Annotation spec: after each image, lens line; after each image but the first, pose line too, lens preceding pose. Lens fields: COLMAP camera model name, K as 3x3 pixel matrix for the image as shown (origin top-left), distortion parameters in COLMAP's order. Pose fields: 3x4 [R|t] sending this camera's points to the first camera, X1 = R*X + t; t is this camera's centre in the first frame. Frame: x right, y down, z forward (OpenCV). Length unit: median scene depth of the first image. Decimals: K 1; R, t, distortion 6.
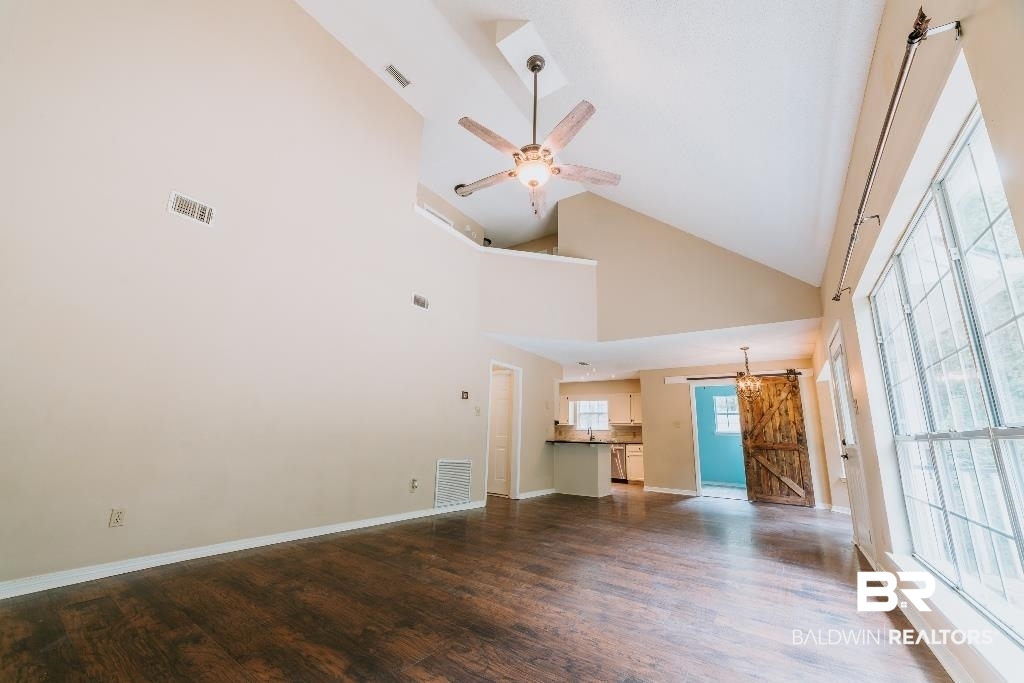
lens RADIAL K [[398.4, 0, 512.0], [0, 398.4, 341.5], [0, 0, 1]] dist [-0.000794, 0.000212]
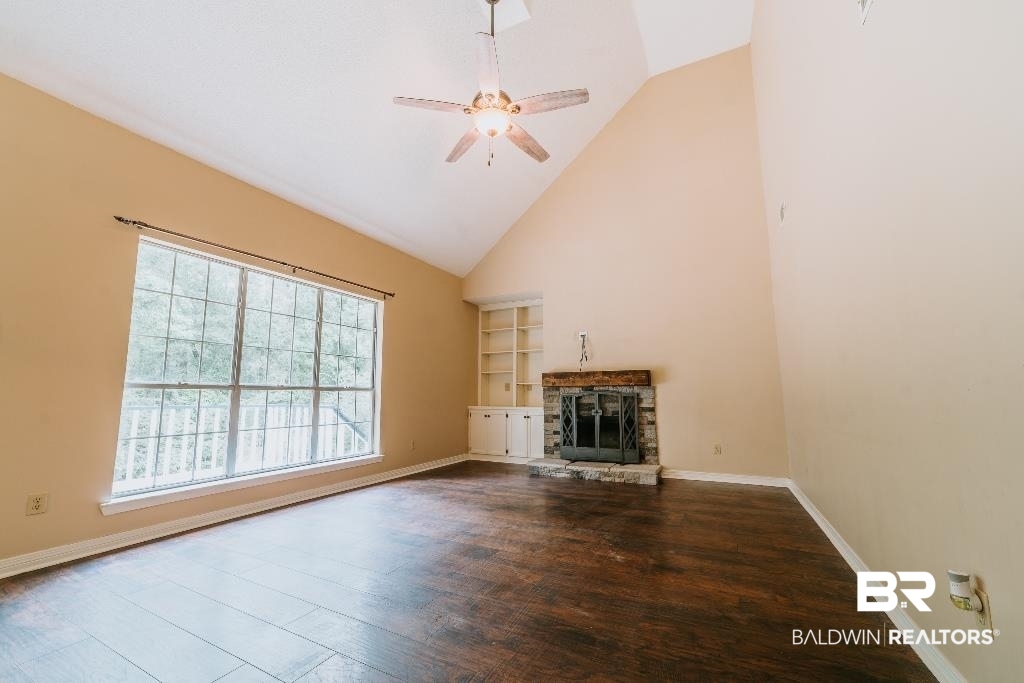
lens RADIAL K [[398.4, 0, 512.0], [0, 398.4, 341.5], [0, 0, 1]] dist [-0.000794, 0.000212]
pose [[-0.990477, -0.049007, -0.128659, 0.057129], [0.000051, 0.934372, -0.356300, 0.214882], [0.137677, -0.352913, -0.925471, 0.902992]]
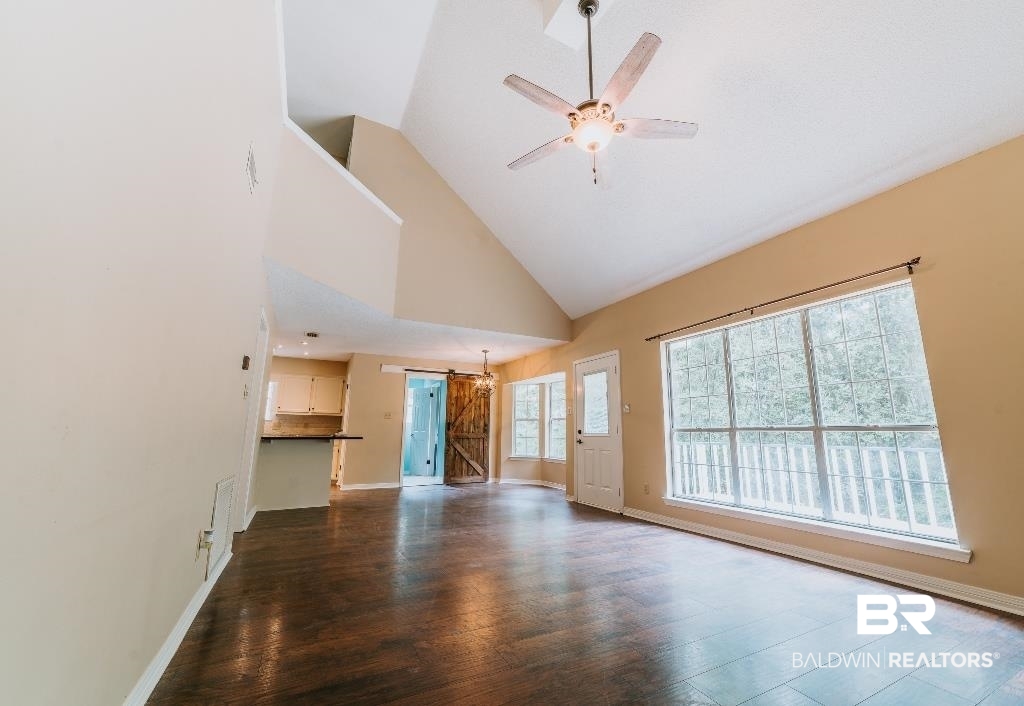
lens RADIAL K [[408.5, 0, 525.6], [0, 408.5, 353.3], [0, 0, 1]] dist [-0.022421, 0.000073]
pose [[0.439070, 0.145865, 0.886533, -0.382215], [-0.199875, 0.977864, -0.061901, 0.069473], [-0.875938, -0.150017, 0.458506, 0.348293]]
